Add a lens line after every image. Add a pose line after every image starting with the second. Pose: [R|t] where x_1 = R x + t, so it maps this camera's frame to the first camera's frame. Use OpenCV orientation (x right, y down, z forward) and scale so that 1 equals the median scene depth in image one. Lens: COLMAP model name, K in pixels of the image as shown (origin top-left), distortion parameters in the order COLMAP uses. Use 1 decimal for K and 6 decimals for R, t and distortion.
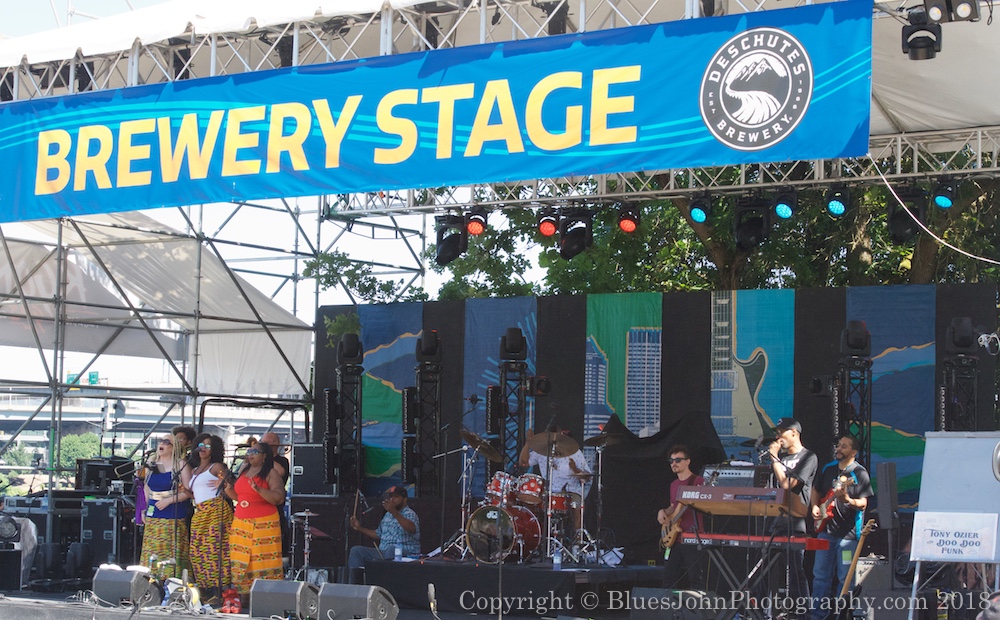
lens RADIAL K [[2398.0, 0, 500.0], [0, 2398.0, 310.0], [0, 0, 1]] dist [-0.098647, -0.067316]
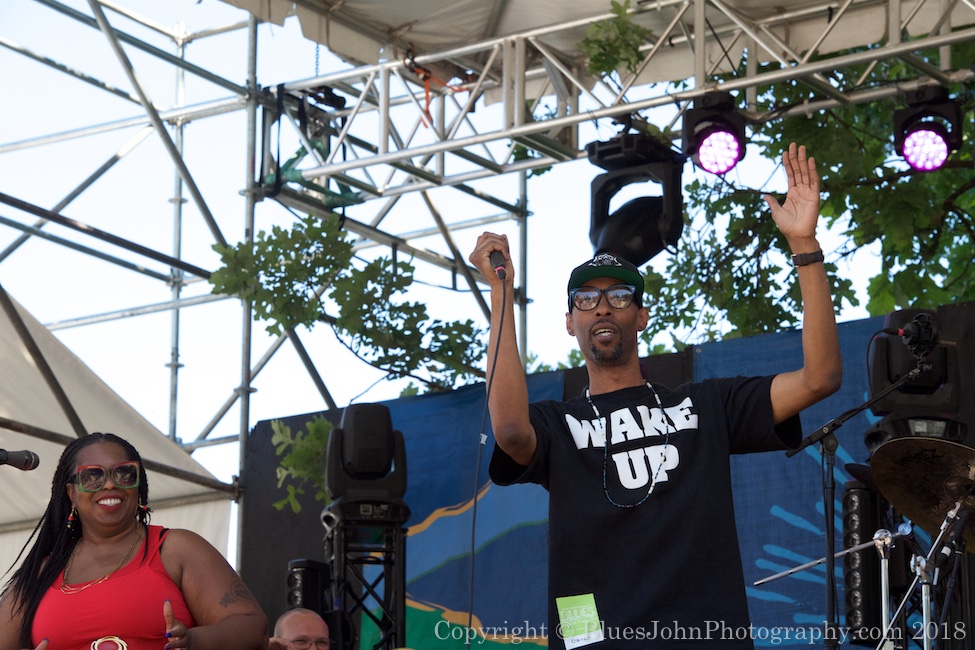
lens RADIAL K [[3662.3, 0, 487.5], [0, 3662.3, 325.0], [0, 0, 1]] dist [0.352689, -0.085199]
pose [[0.999684, -0.013733, 0.021064, -0.058537], [0.017495, 0.981553, -0.190386, 0.097062], [-0.018061, 0.190694, 0.981483, 0.527822]]
